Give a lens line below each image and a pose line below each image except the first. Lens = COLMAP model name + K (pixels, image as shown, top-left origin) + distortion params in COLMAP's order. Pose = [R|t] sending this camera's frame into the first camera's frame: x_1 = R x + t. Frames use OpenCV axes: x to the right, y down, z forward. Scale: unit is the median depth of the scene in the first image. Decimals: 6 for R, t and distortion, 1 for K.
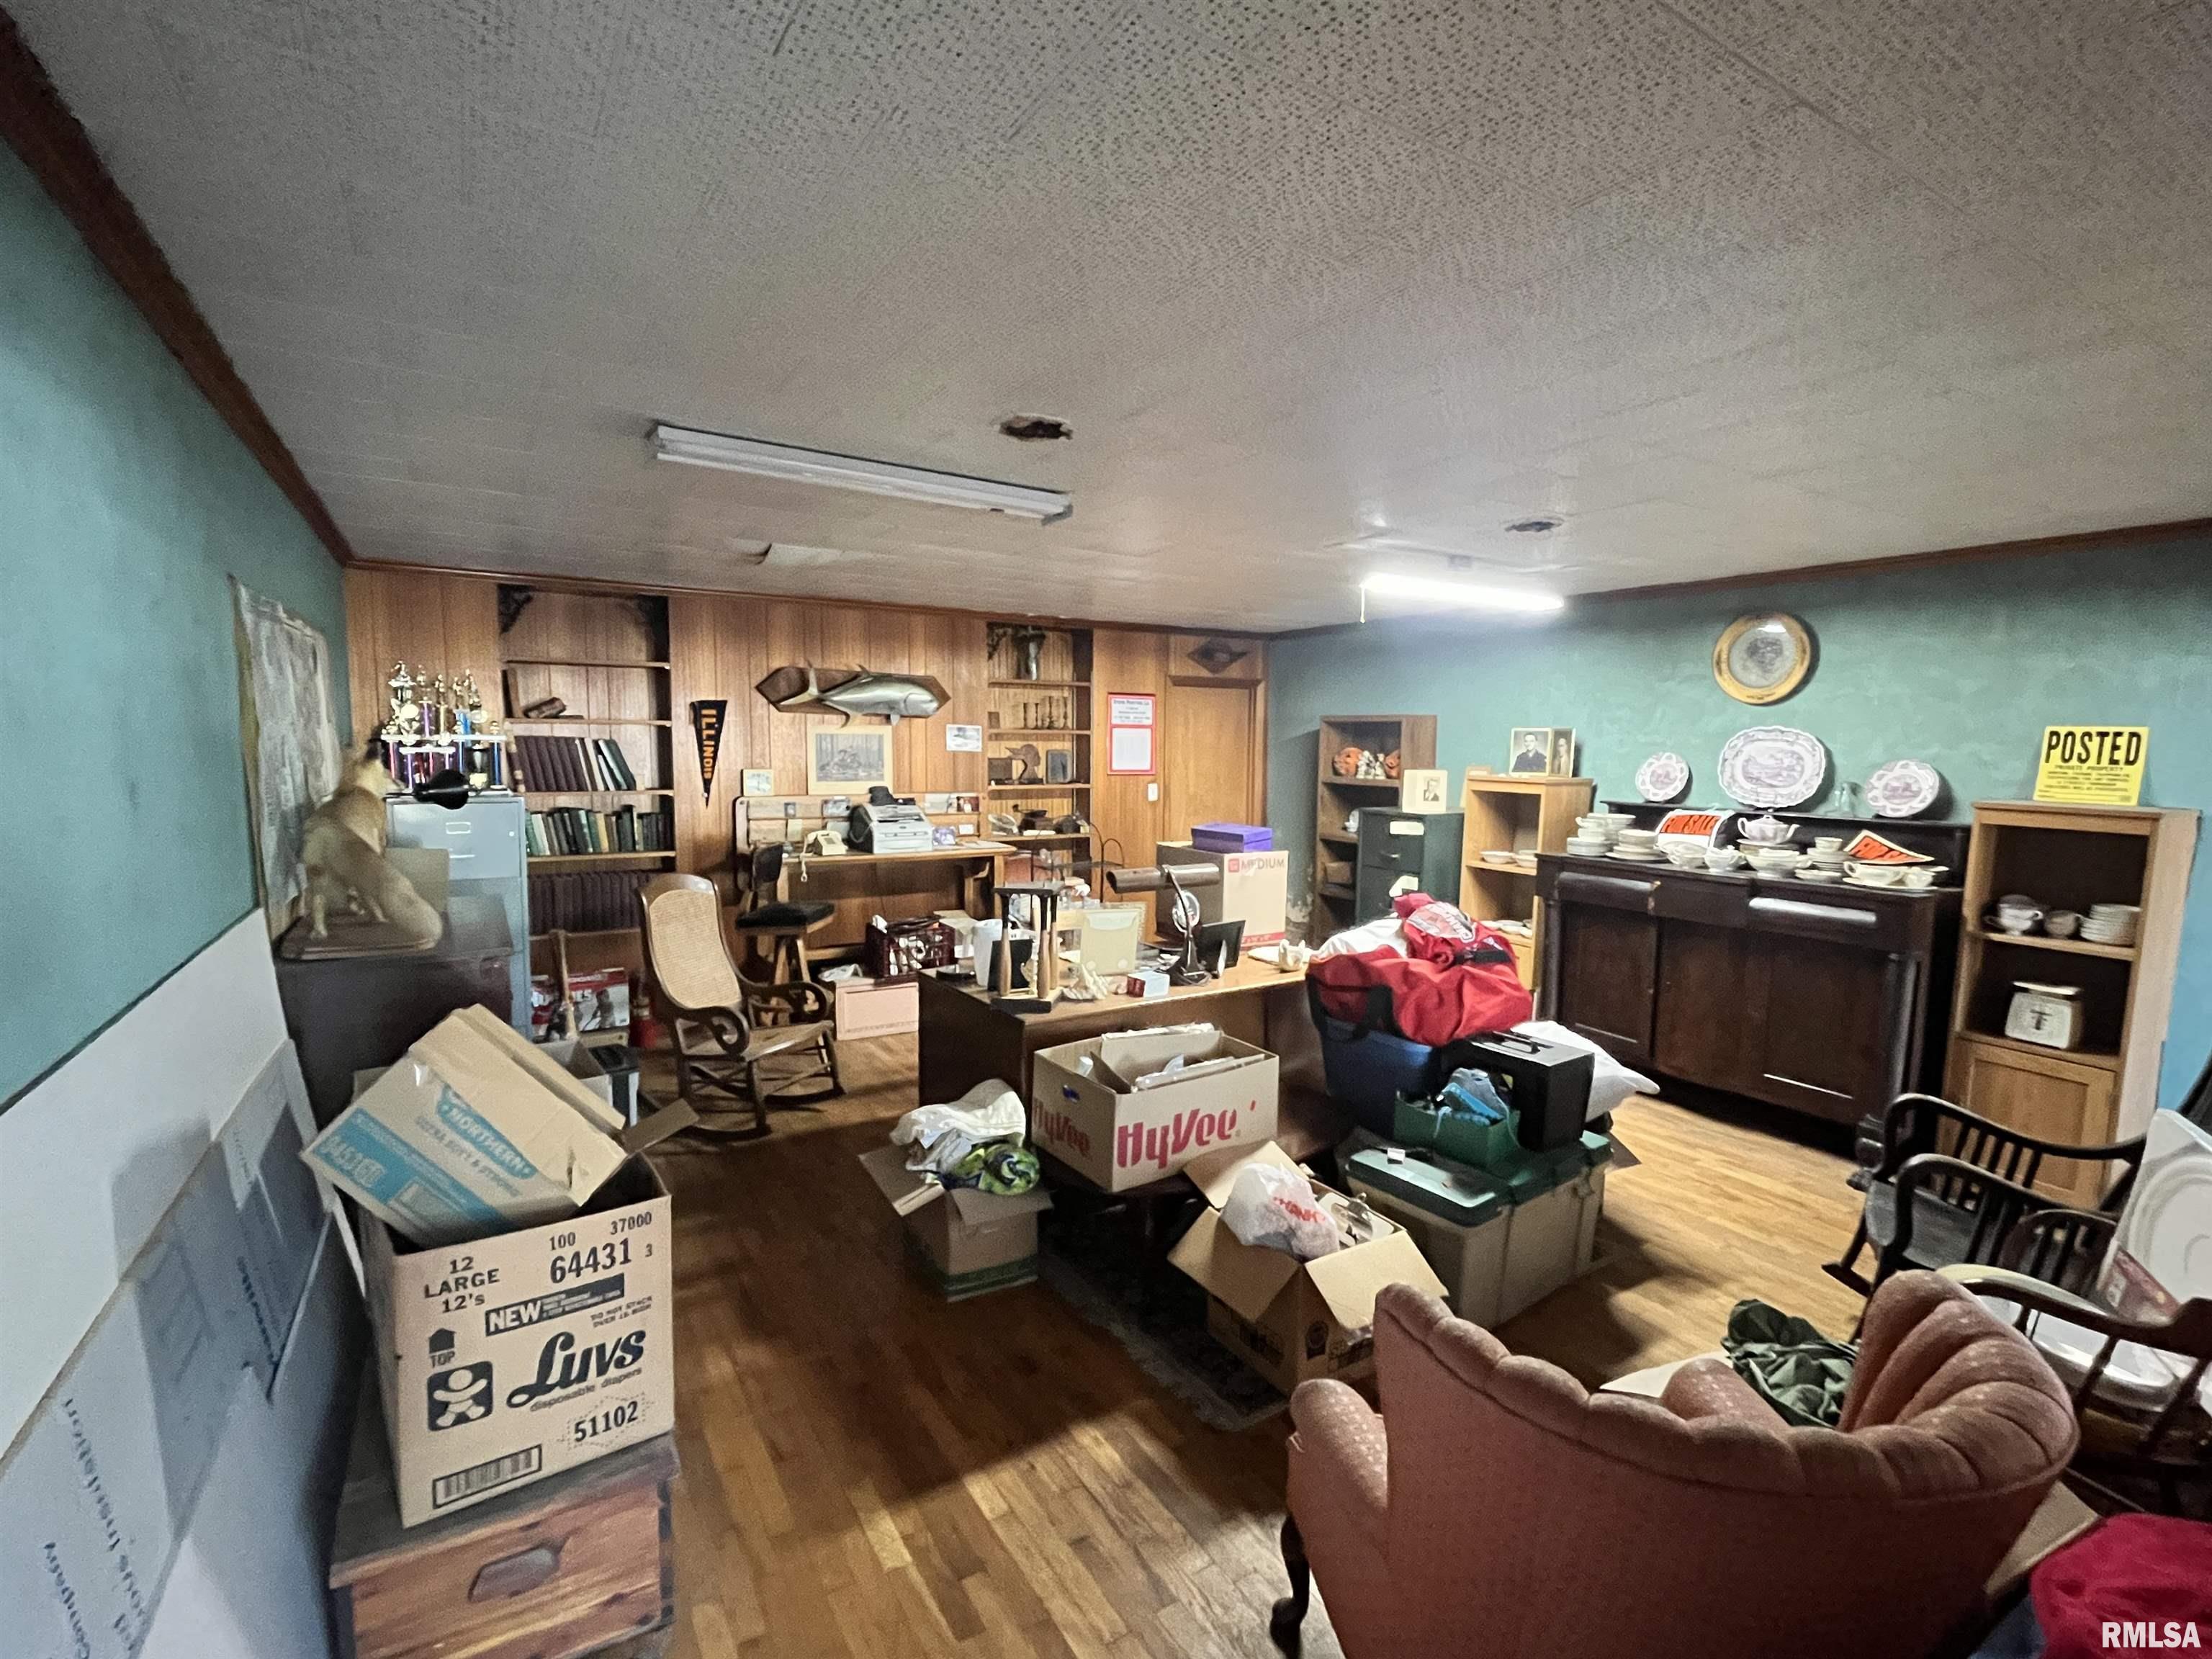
lens RADIAL K [[1025.2, 0, 1107.9], [0, 1025.2, 828.8], [0, 0, 1]] dist [-0.004134, -0.000683]
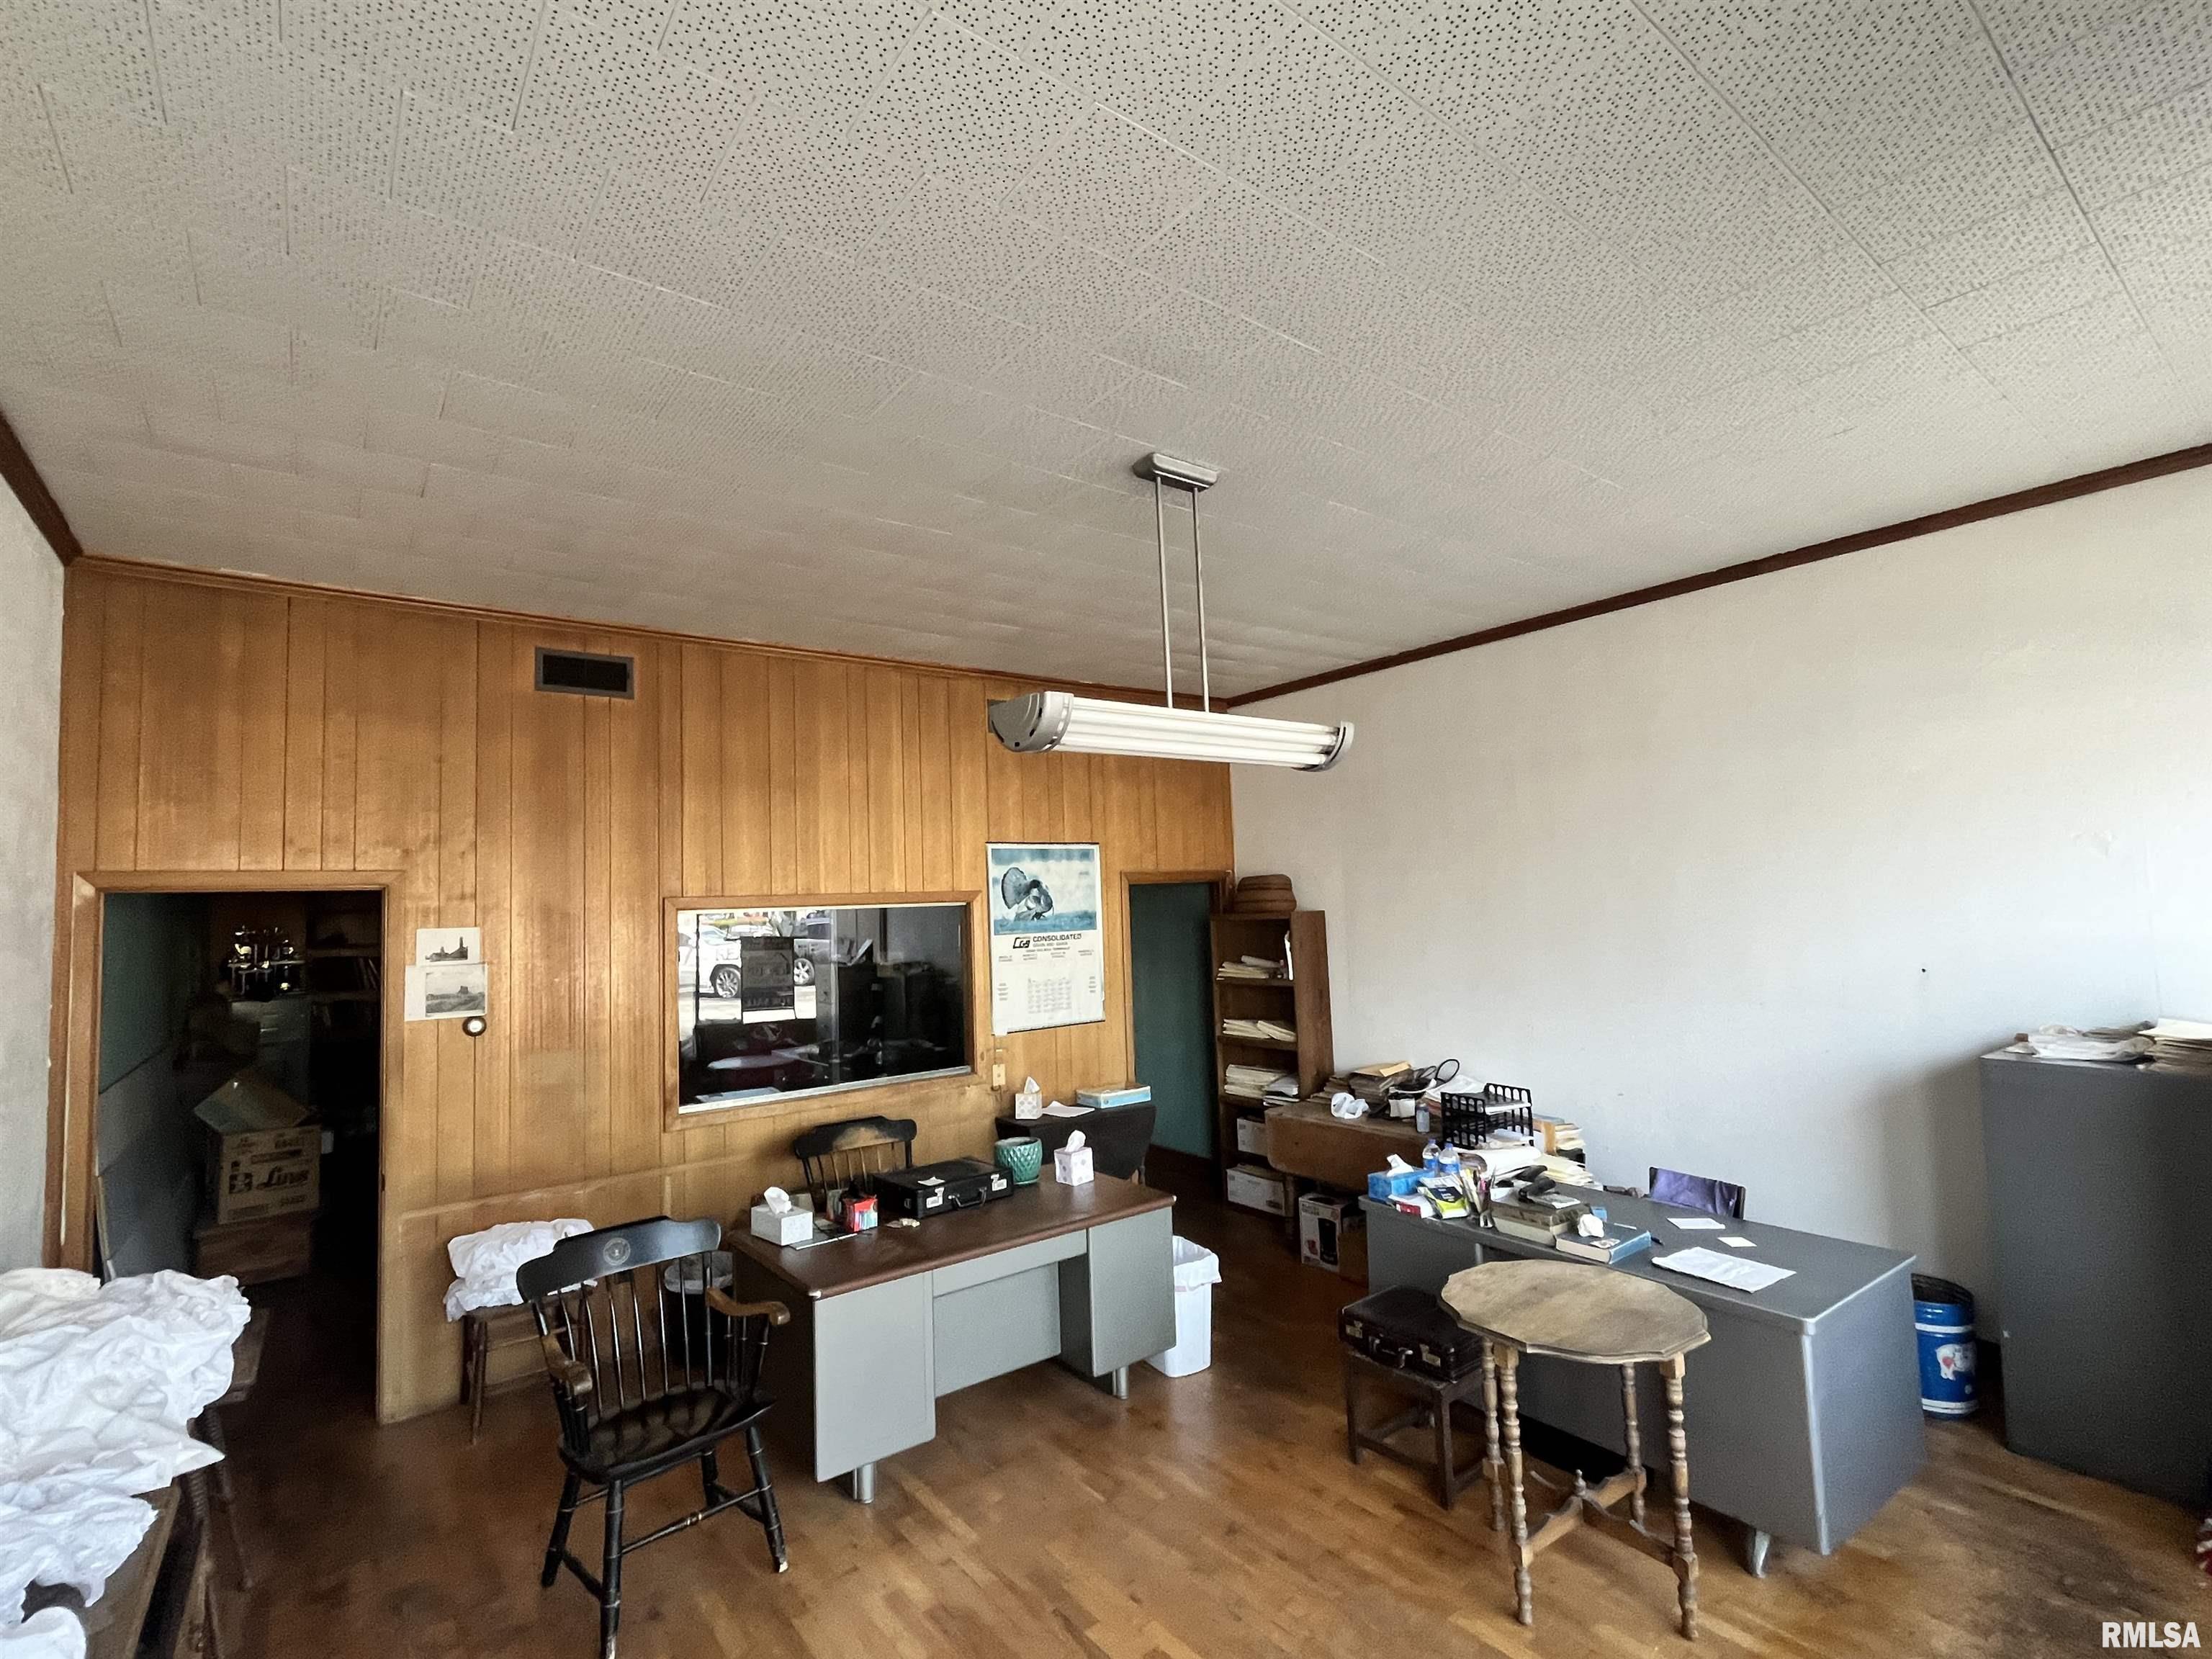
lens RADIAL K [[1025.2, 0, 1103.5], [0, 1025.2, 837.5], [0, 0, 1]] dist [-0.004134, -0.000683]
pose [[0.994626, -0.043947, 0.093739, 1.676516], [0.057803, 0.986896, -0.150647, 0.119530], [-0.085890, 0.155255, 0.984133, -2.368313]]
